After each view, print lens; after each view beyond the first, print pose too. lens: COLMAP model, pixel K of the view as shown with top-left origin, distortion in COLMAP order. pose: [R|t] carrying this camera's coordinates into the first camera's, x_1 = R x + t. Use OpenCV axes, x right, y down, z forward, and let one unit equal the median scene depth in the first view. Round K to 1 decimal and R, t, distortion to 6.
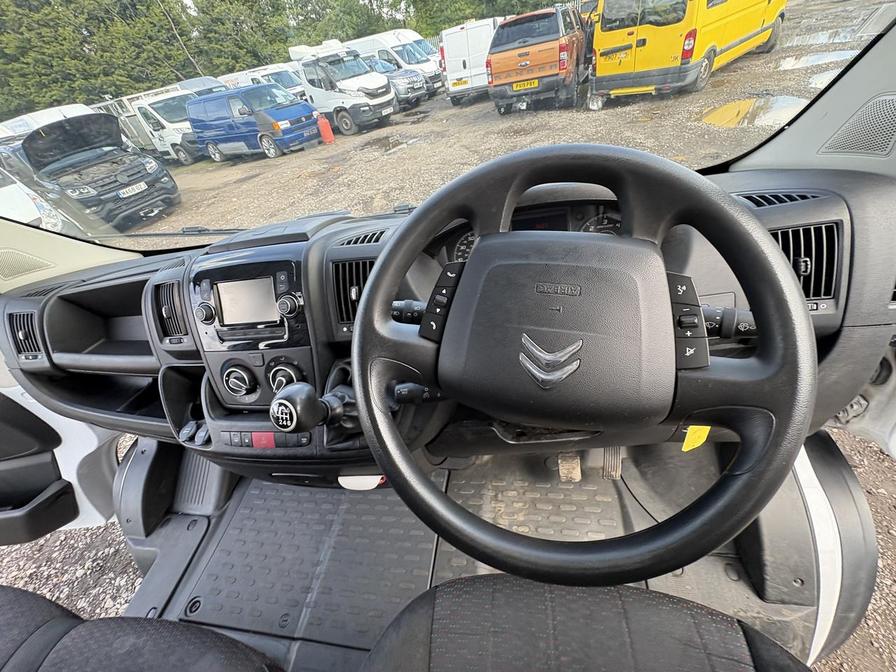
lens RADIAL K [[357.1, 0, 445.9], [0, 357.1, 332.5], [0, 0, 1]] dist [0.000591, 0.000113]
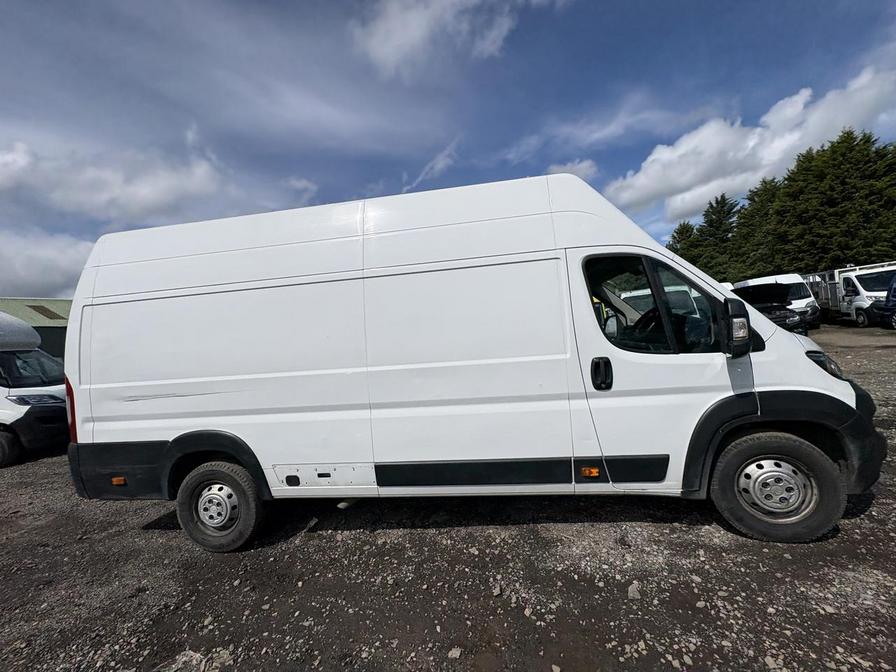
lens RADIAL K [[357.1, 0, 446.4], [0, 357.1, 335.6], [0, 0, 1]] dist [0.000591, 0.000113]
pose [[0.034897, 0.196142, -0.979954, 0.398848], [-0.546310, 0.824824, 0.145637, 0.079738], [0.836856, 0.530276, 0.135938, -0.191025]]
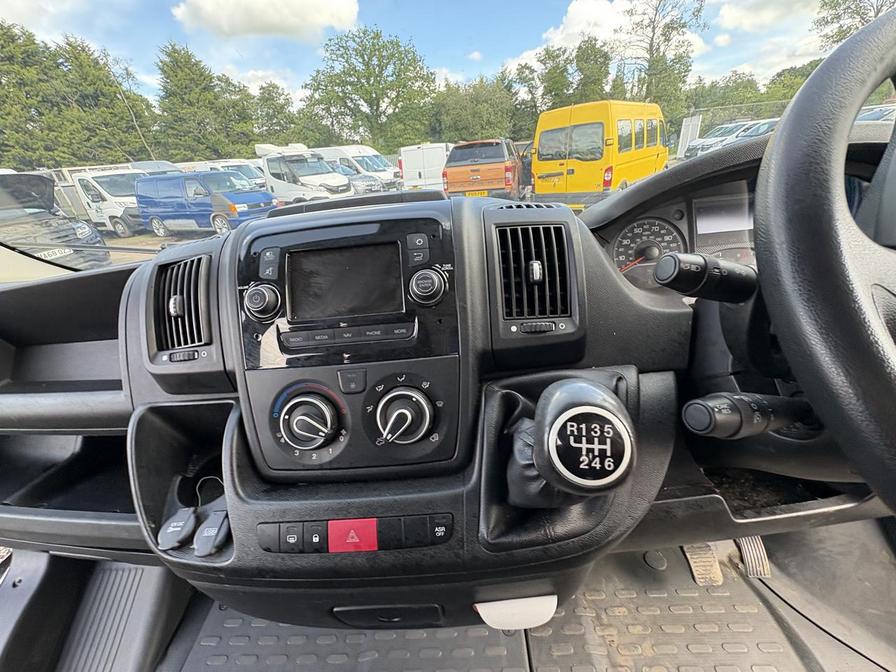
lens RADIAL K [[357.1, 0, 445.3], [0, 357.1, 334.5], [0, 0, 1]] dist [0.000591, 0.000113]
pose [[0.987235, 0.035304, 0.155309, -0.037854], [0.002711, 0.971258, -0.238013, 0.011222], [-0.159248, 0.235395, 0.958764, 0.032680]]
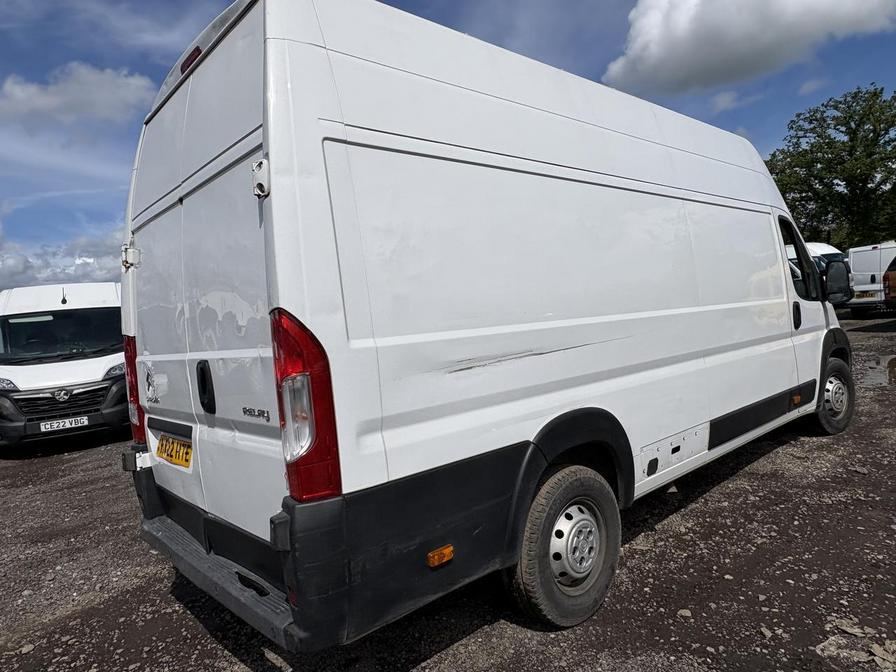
lens RADIAL K [[578.6, 0, 449.1], [0, 578.6, 337.3], [0, 0, 1]] dist [0.008564, 0.000314]
pose [[0.779820, 0.145356, -0.608895, 0.188563], [-0.430643, 0.830510, -0.353271, 0.479060], [0.454343, 0.537704, 0.710244, -0.612207]]
